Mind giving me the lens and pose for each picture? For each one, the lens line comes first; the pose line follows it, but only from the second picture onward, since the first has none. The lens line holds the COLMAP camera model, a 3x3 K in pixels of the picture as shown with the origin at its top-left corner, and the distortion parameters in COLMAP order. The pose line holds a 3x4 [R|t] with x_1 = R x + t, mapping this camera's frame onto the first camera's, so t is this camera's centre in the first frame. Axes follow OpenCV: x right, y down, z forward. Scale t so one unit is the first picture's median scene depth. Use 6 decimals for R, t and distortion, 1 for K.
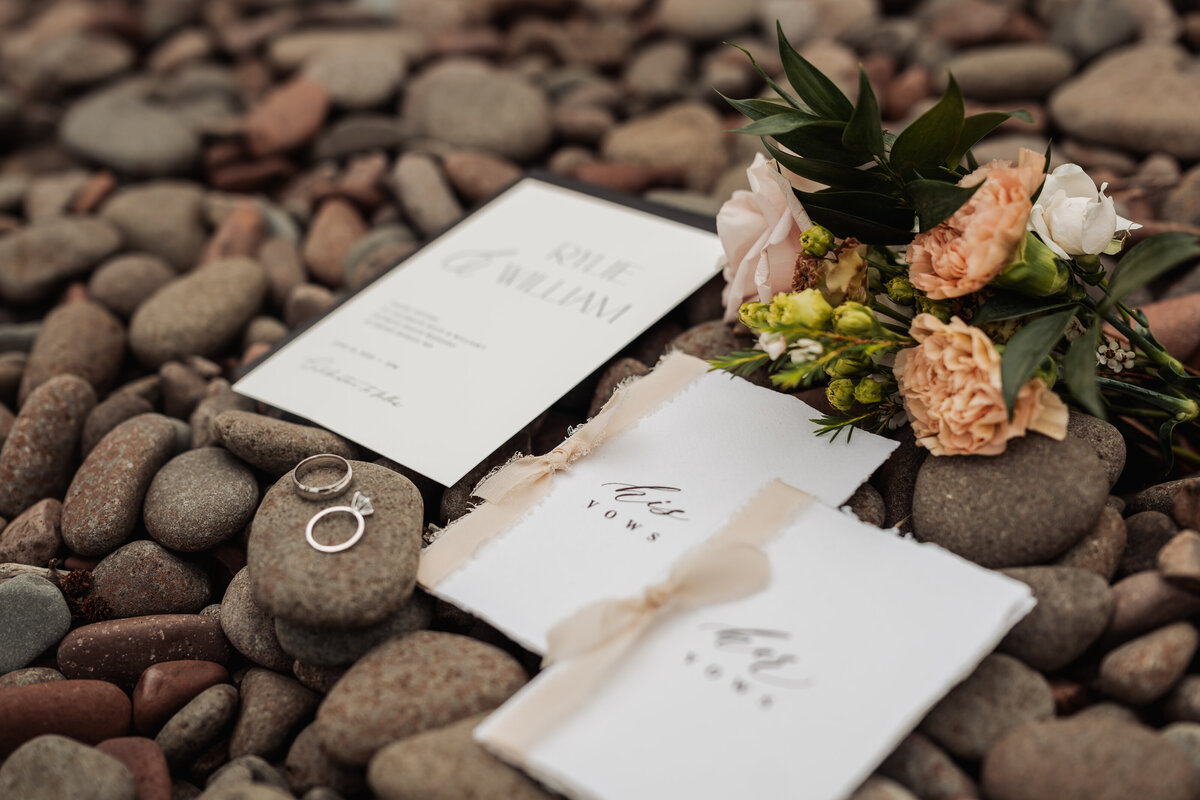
lens RADIAL K [[1719.6, 0, 600.0], [0, 1719.6, 400.0], [0, 0, 1]] dist [0.000646, 0.017019]
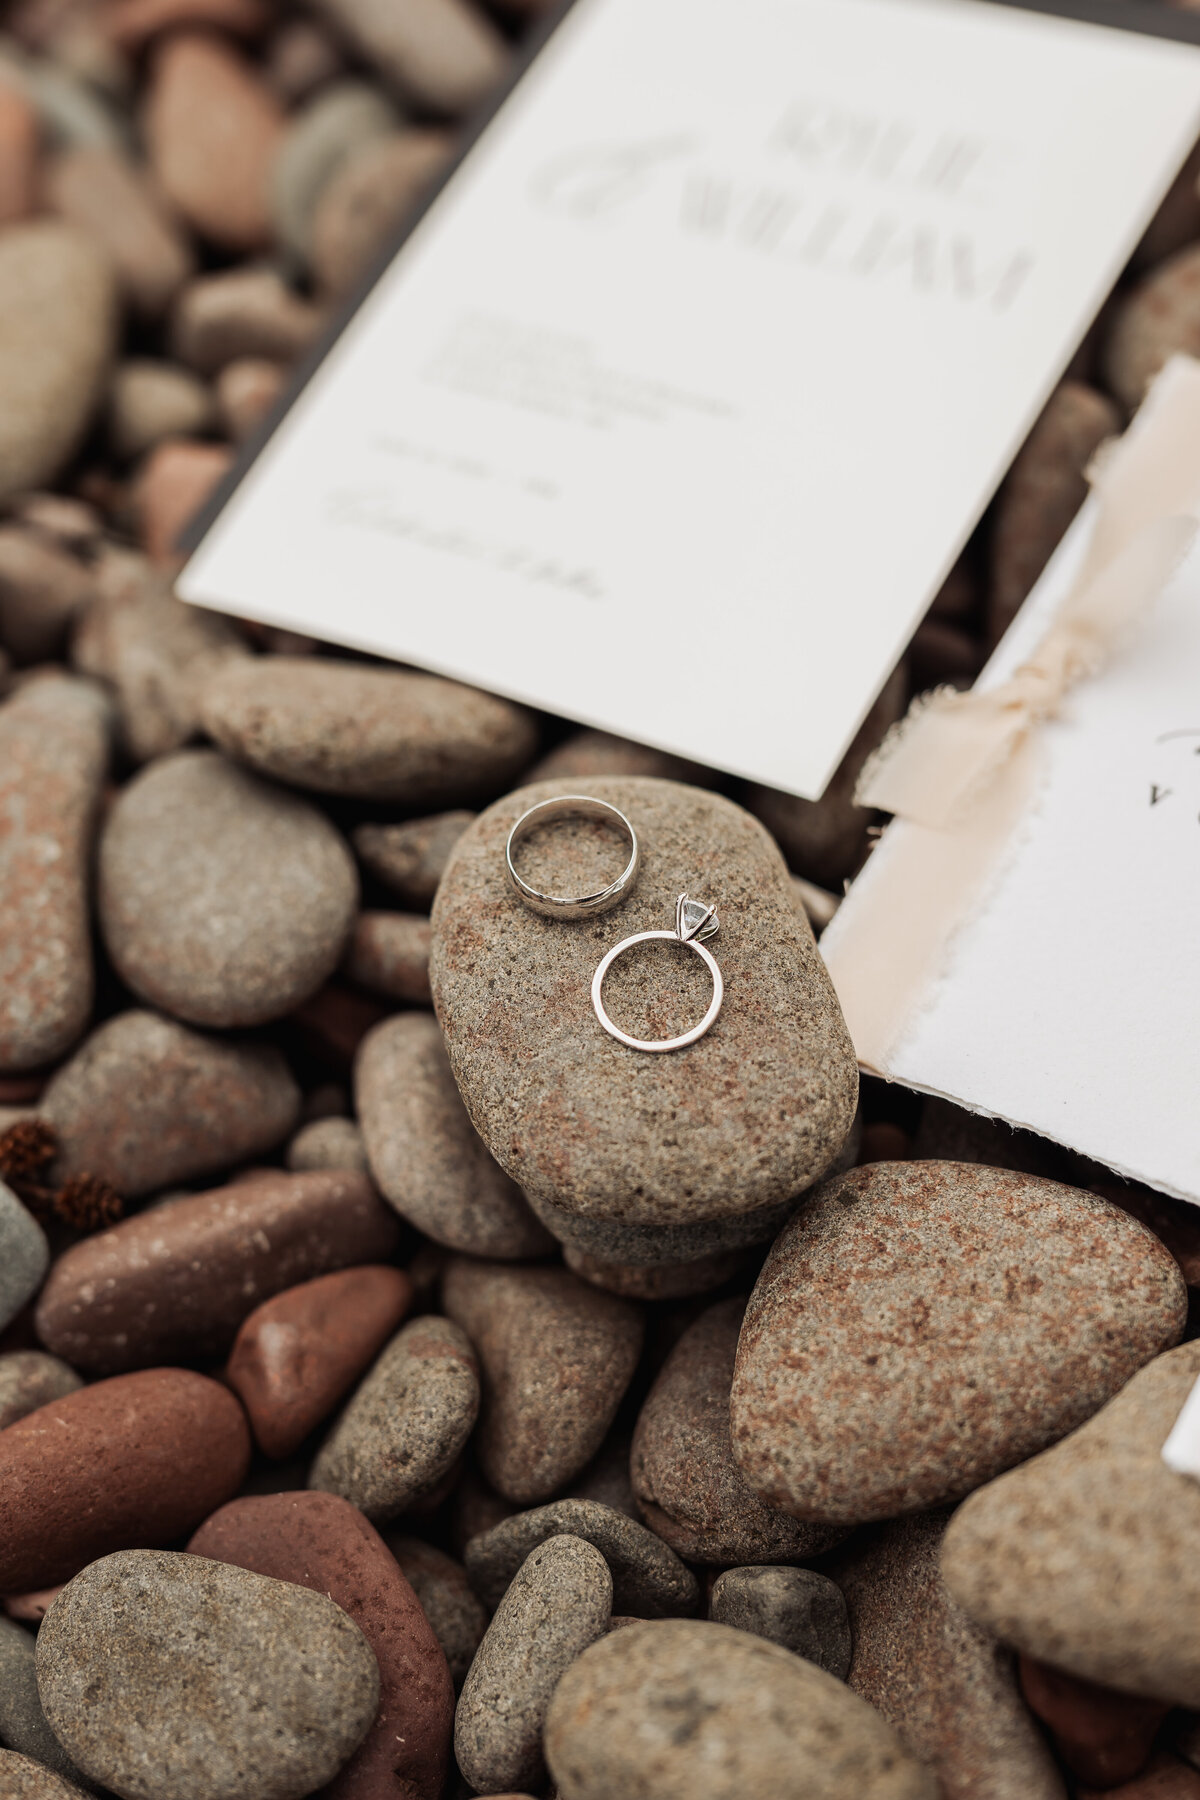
lens RADIAL K [[2853.8, 0, 600.0], [0, 2853.8, 900.0], [0, 0, 1]] dist [-0.006702, 0.011201]
pose [[0.977915, -0.187814, 0.091696, -0.223069], [0.151120, 0.938470, 0.310543, -0.169435], [-0.144378, -0.289827, 0.946126, 0.308633]]
